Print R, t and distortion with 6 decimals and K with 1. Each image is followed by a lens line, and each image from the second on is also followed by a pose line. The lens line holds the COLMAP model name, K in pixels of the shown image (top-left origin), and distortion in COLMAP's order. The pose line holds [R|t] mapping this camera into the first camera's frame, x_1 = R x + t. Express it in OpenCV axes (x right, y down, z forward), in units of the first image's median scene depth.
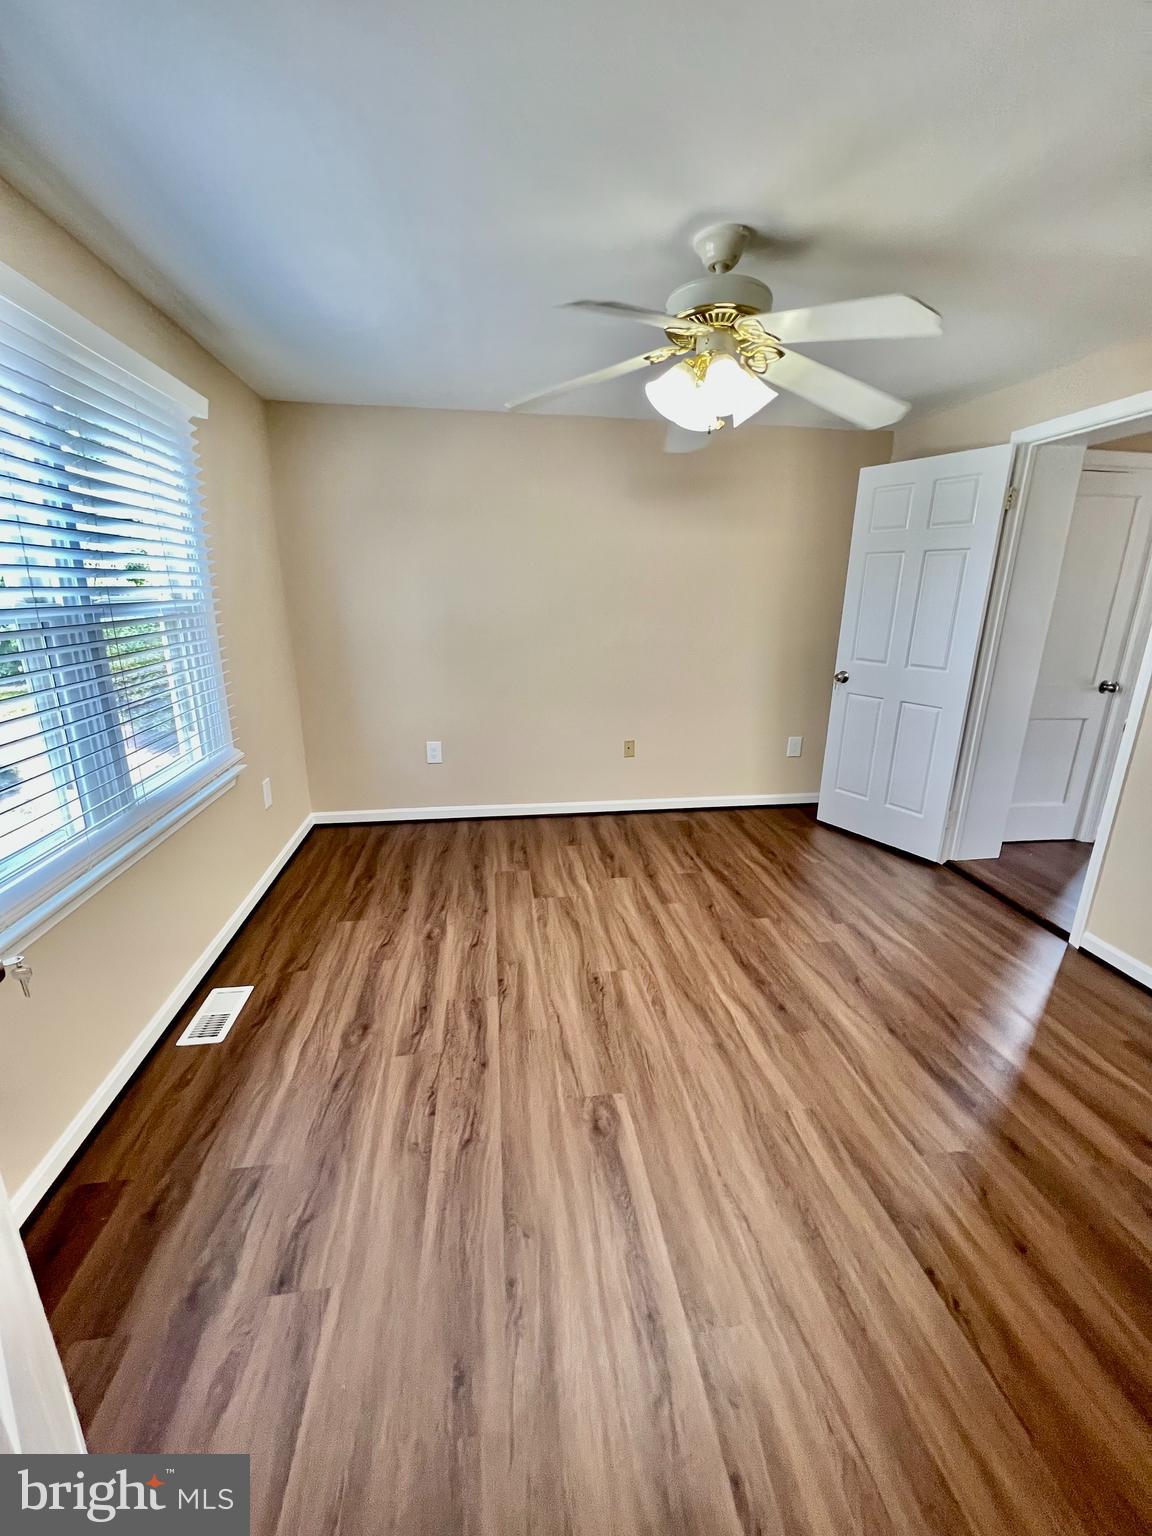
lens RADIAL K [[626.1, 0, 573.0], [0, 626.1, 765.2], [0, 0, 1]] dist [-0.001519, -0.000016]
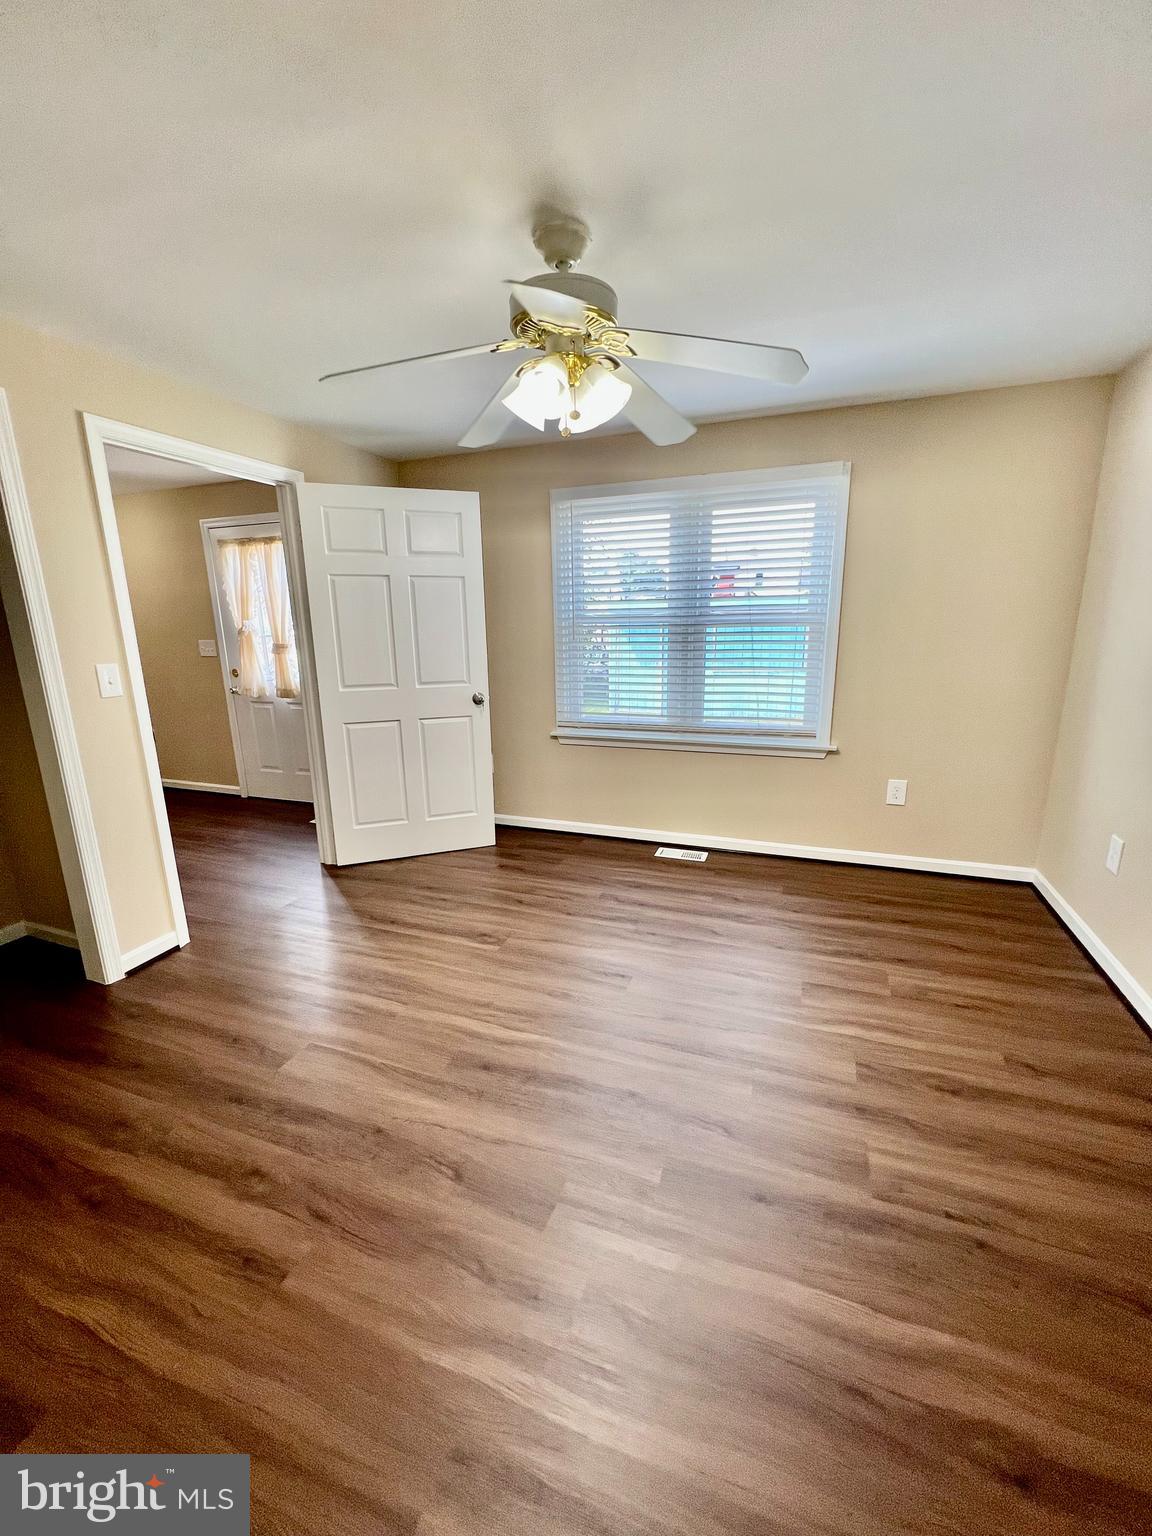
lens RADIAL K [[613.2, 0, 580.4], [0, 613.2, 765.5], [0, 0, 1]] dist [-0.002746, 0.000062]
pose [[-0.477716, 0.202134, -0.854944, 0.825661], [-0.225727, 0.912256, 0.341814, -0.290871], [0.849020, 0.356274, -0.390172, 1.163546]]
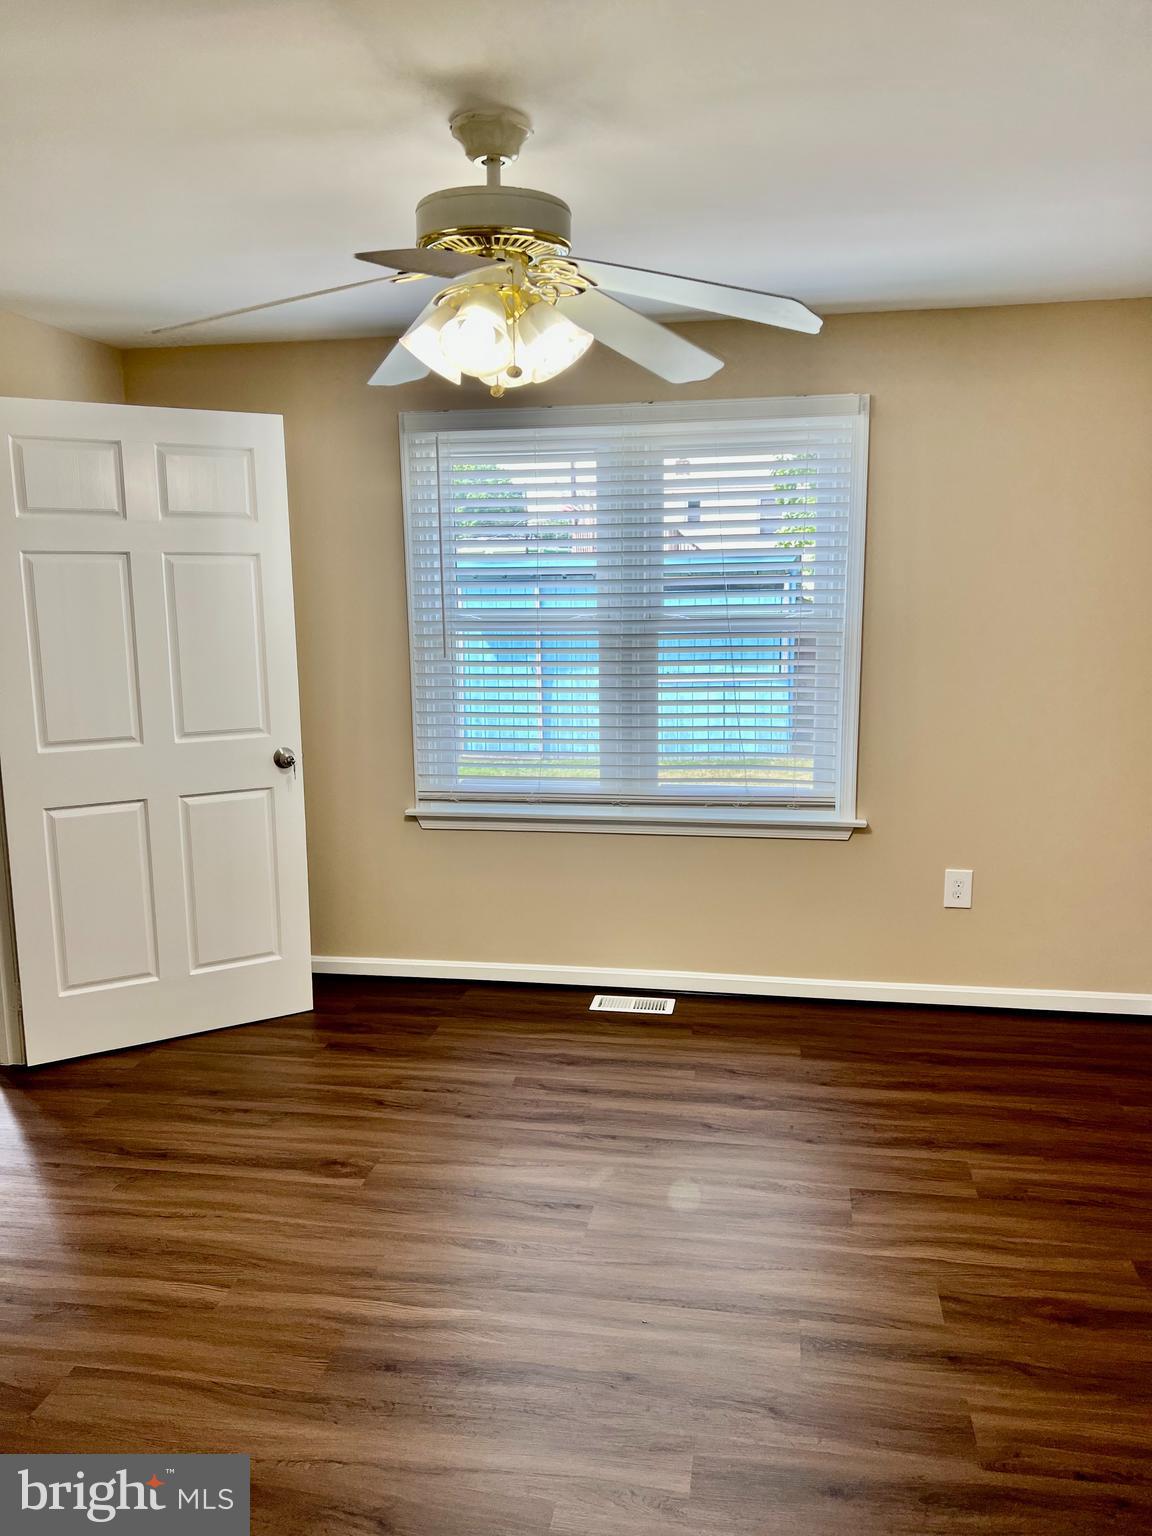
lens RADIAL K [[1142.8, 0, 578.8], [0, 1142.8, 772.7], [0, 0, 1]] dist [0.069688, -0.084172]
pose [[-0.311356, 0.155449, -0.937493, 1.034196], [-0.248171, 0.938994, 0.238120, -0.345572], [0.917316, 0.306799, -0.253784, 1.120517]]
